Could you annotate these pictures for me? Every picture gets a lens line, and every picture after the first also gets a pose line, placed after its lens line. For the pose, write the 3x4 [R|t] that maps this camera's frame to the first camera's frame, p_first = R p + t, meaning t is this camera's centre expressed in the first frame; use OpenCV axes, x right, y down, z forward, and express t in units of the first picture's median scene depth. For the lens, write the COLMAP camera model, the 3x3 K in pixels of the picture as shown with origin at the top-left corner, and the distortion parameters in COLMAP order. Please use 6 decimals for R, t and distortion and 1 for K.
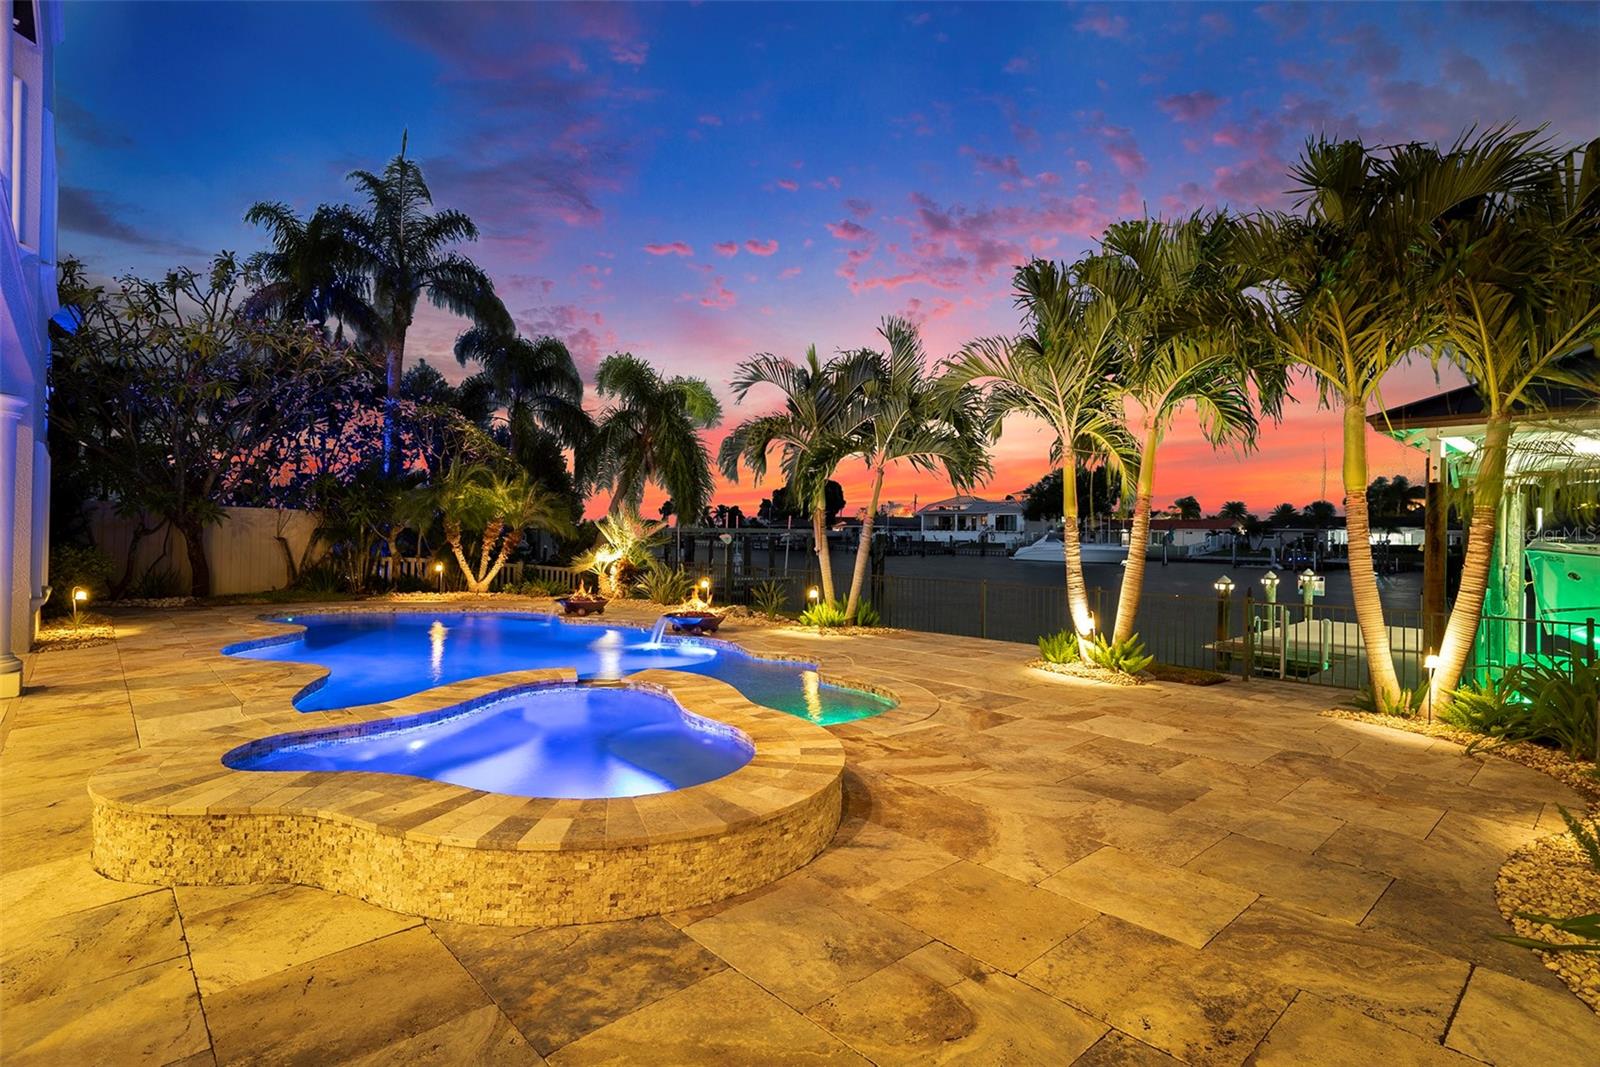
lens RADIAL K [[769.4, 0, 806.4], [0, 769.4, 531.8], [0, 0, 1]] dist [0.001432, 0.002784]
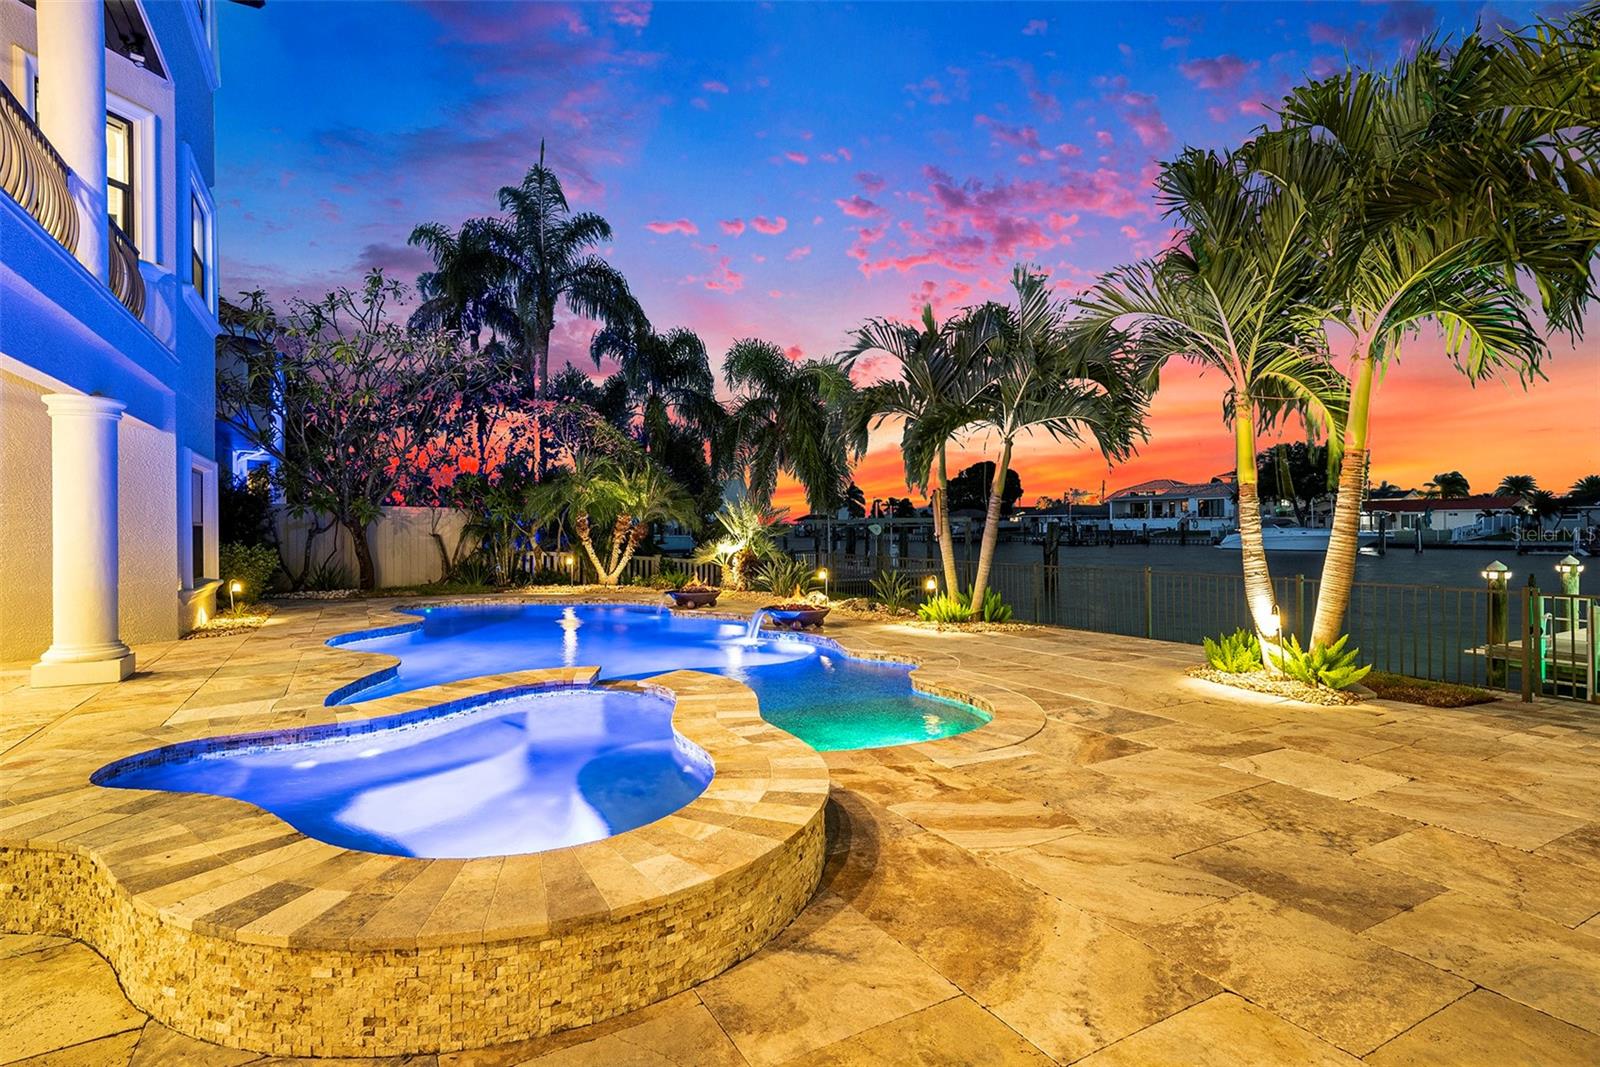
lens RADIAL K [[769.4, 0, 786.4], [0, 769.4, 533.1], [0, 0, 1]] dist [0.001432, 0.002784]
pose [[0.968334, -0.019980, -0.248856, 0.088456], [0.022396, 0.999725, 0.006883, 0.015201], [0.248650, -0.012239, 0.968516, 0.137884]]
